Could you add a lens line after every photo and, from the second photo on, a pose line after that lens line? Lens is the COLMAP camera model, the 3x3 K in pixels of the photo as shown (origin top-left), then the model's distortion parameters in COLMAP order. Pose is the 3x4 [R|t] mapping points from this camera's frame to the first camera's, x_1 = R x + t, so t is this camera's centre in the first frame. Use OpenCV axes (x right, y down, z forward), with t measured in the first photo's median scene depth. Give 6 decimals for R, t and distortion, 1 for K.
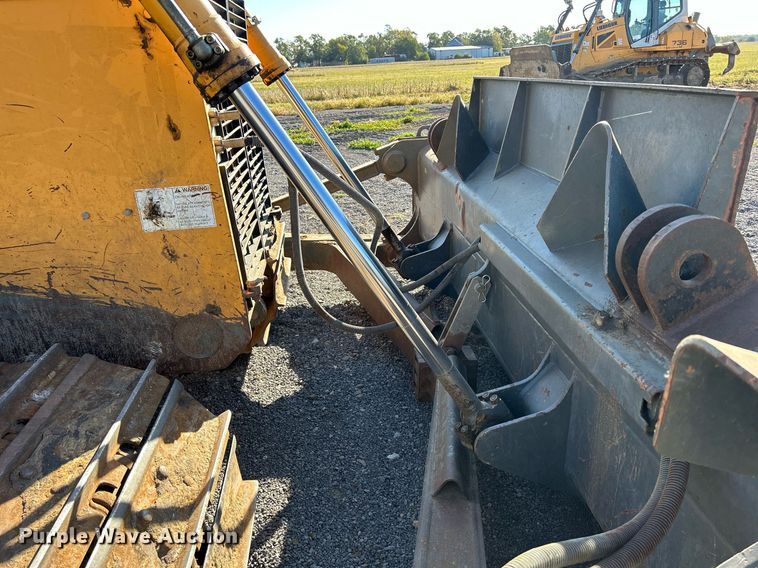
lens RADIAL K [[575.0, 0, 374.8], [0, 575.0, 287.3], [0, 0, 1]] dist [0.078541, -0.096807]
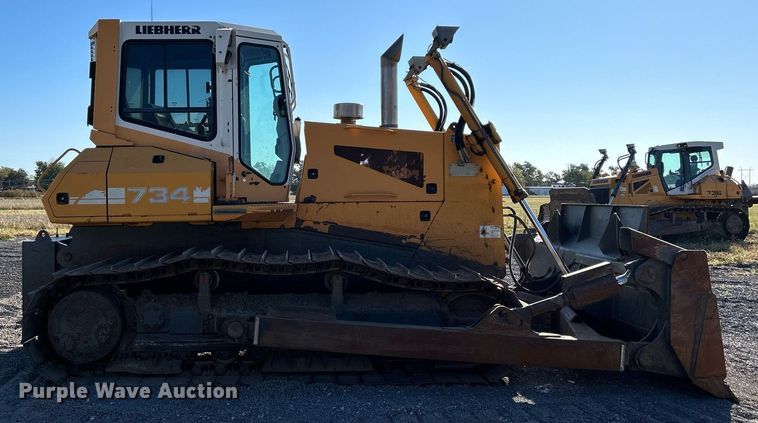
lens RADIAL K [[767.5, 0, 311.6], [0, 767.5, 186.9], [0, 0, 1]] dist [0.178418, -0.358932]
pose [[0.996635, 0.052483, -0.062956, -0.119852], [-0.071914, 0.928438, -0.364460, 0.146703], [0.039323, 0.367761, 0.929089, -0.365997]]
